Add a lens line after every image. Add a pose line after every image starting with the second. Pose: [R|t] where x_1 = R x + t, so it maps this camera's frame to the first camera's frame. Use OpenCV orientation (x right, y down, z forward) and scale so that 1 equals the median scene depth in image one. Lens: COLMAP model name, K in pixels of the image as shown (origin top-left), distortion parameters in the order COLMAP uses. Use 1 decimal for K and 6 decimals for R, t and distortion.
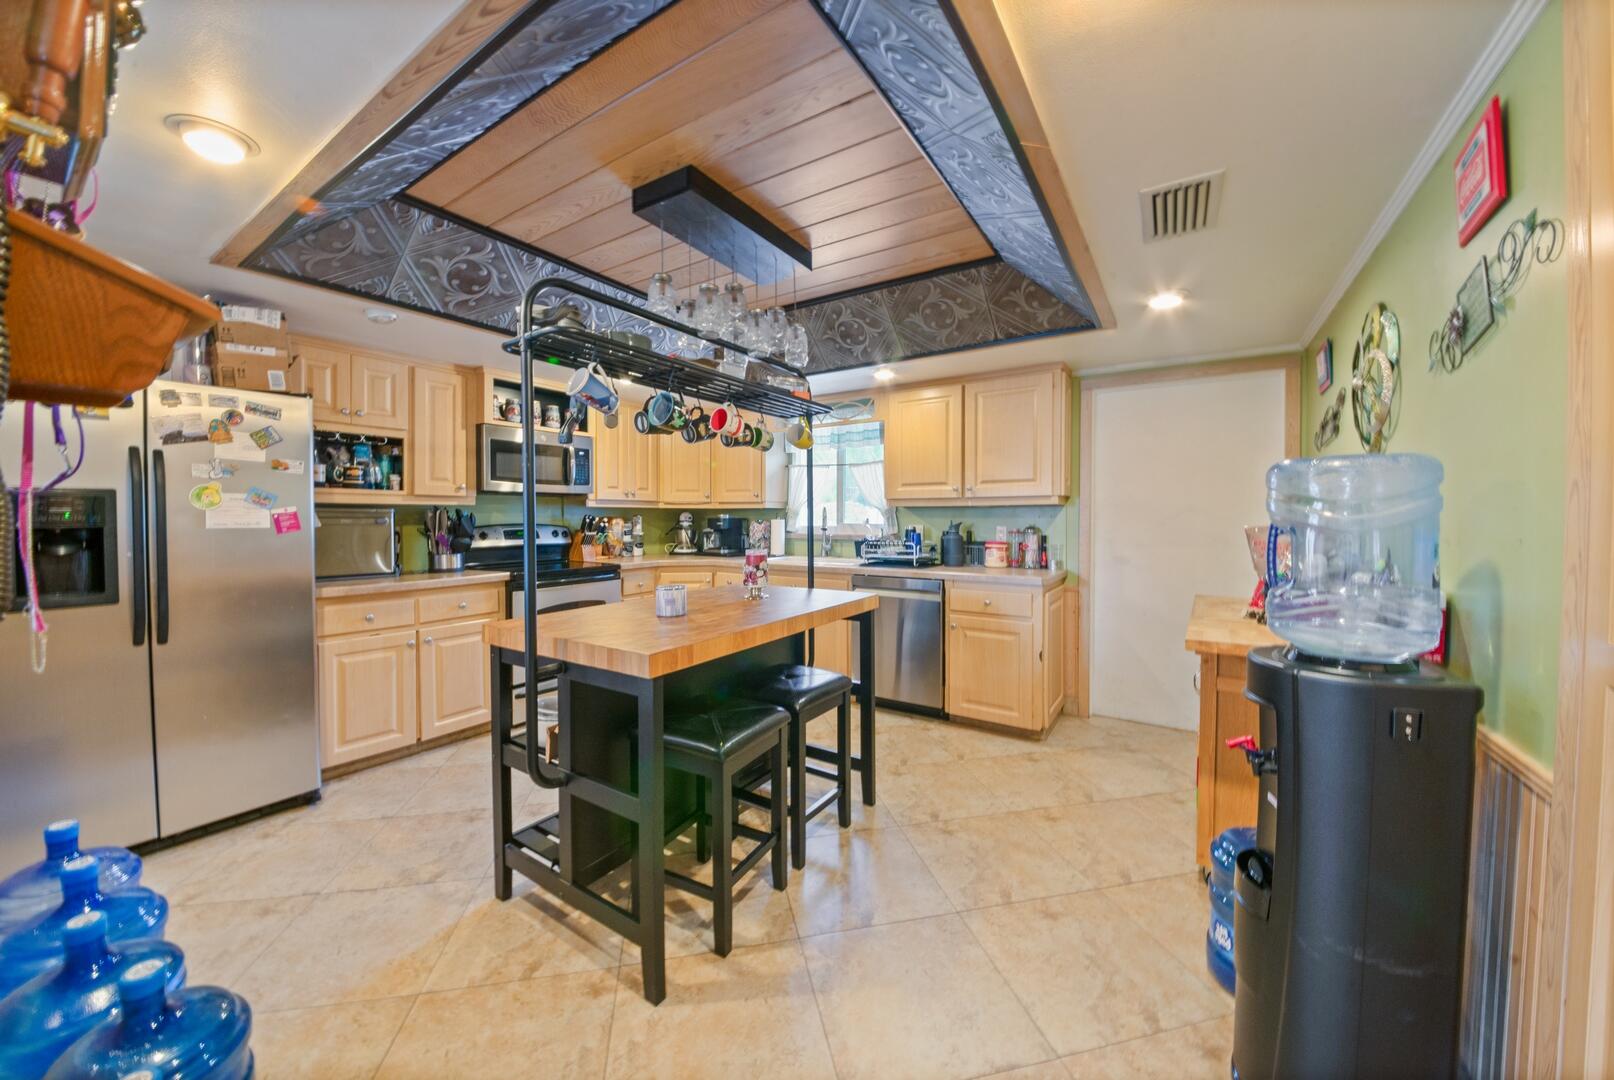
lens RADIAL K [[578.5, 0, 810.8], [0, 578.5, 523.2], [0, 0, 1]] dist [-0.033462, -0.000511]
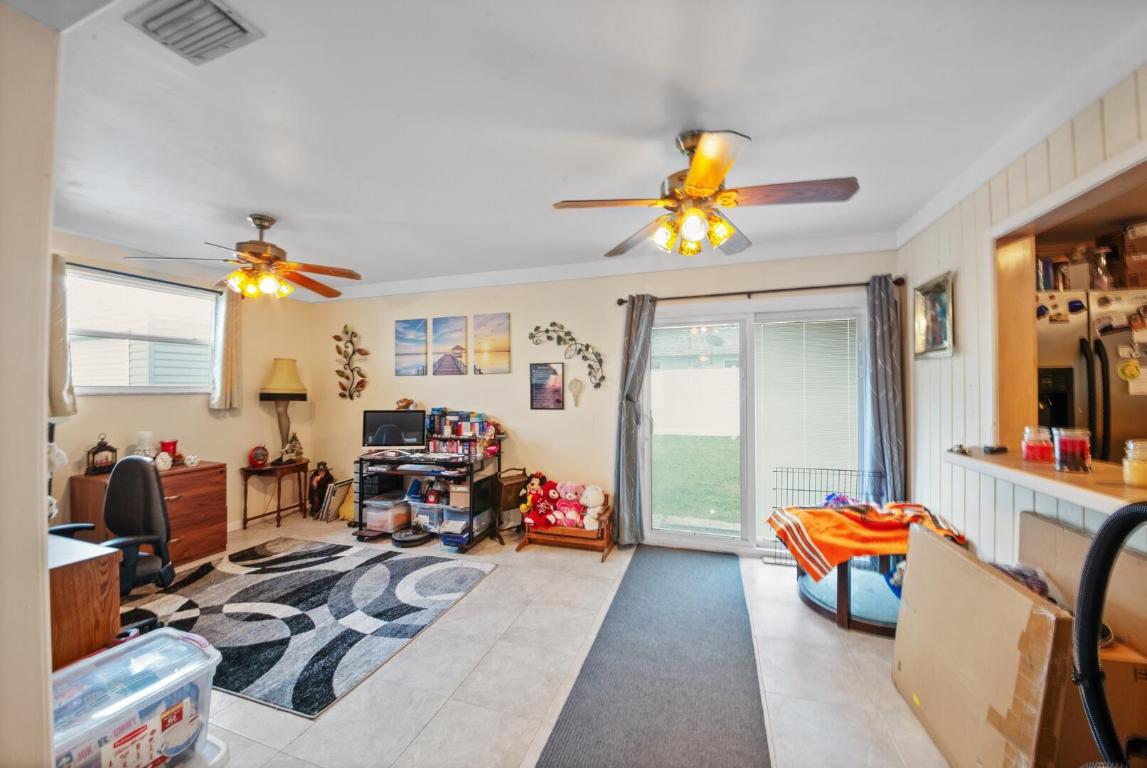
lens RADIAL K [[411.1, 0, 572.0], [0, 411.1, 379.2], [0, 0, 1]] dist [-0.033462, -0.000511]
pose [[0.249854, -0.010574, -0.968226, -0.465724], [-0.010205, 0.999856, -0.013553, -0.001093], [0.968230, 0.013267, 0.249711, -0.475588]]
